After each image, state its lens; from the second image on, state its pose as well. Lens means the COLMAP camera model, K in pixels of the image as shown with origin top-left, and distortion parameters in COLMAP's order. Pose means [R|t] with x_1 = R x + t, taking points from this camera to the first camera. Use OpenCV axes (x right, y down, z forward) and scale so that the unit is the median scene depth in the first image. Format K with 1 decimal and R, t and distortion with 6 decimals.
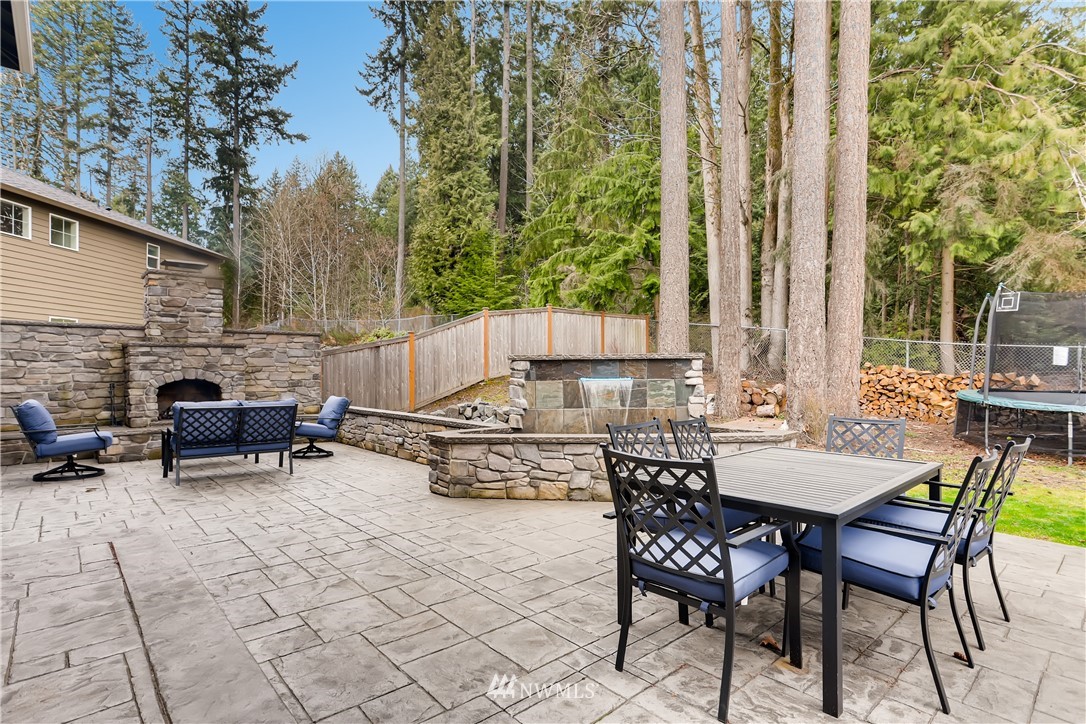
lens RADIAL K [[534.5, 0, 543.0], [0, 534.5, 362.0], [0, 0, 1]] dist [-0.047775, 0.023546]
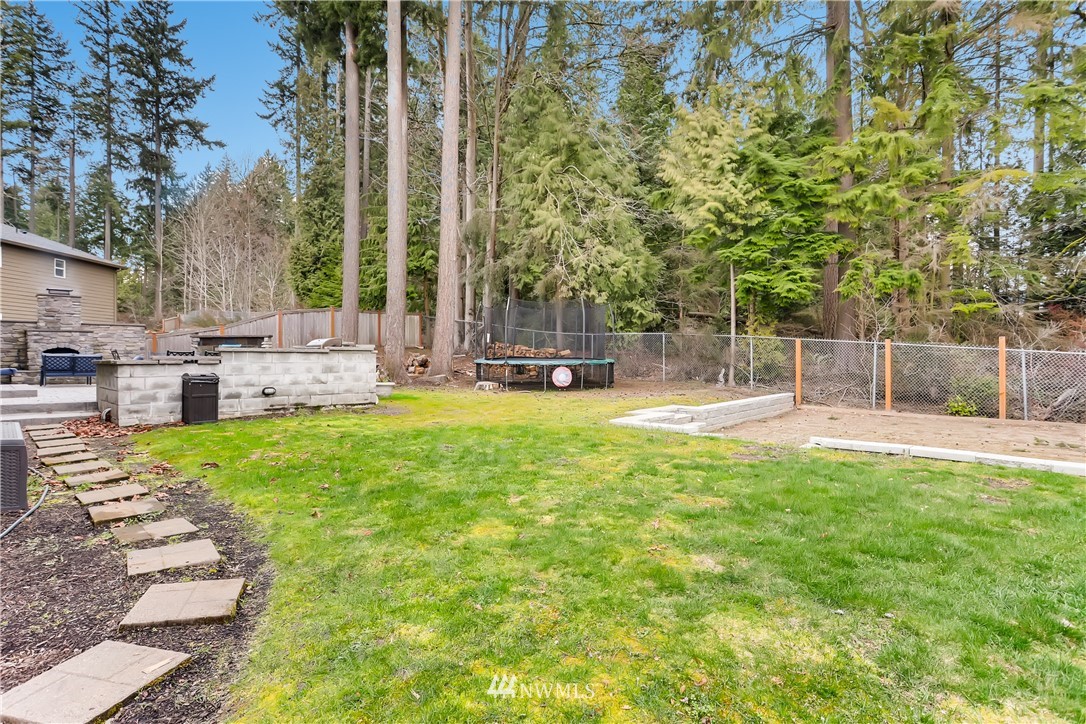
lens RADIAL K [[531.6, 0, 538.4], [0, 531.6, 357.5], [0, 0, 1]] dist [-0.043751, 0.021668]
pose [[0.997429, 0.000985, 0.071650, 0.130457], [-0.001767, 0.999940, 0.010844, 0.005789], [-0.071635, -0.010943, 0.997371, -0.144856]]
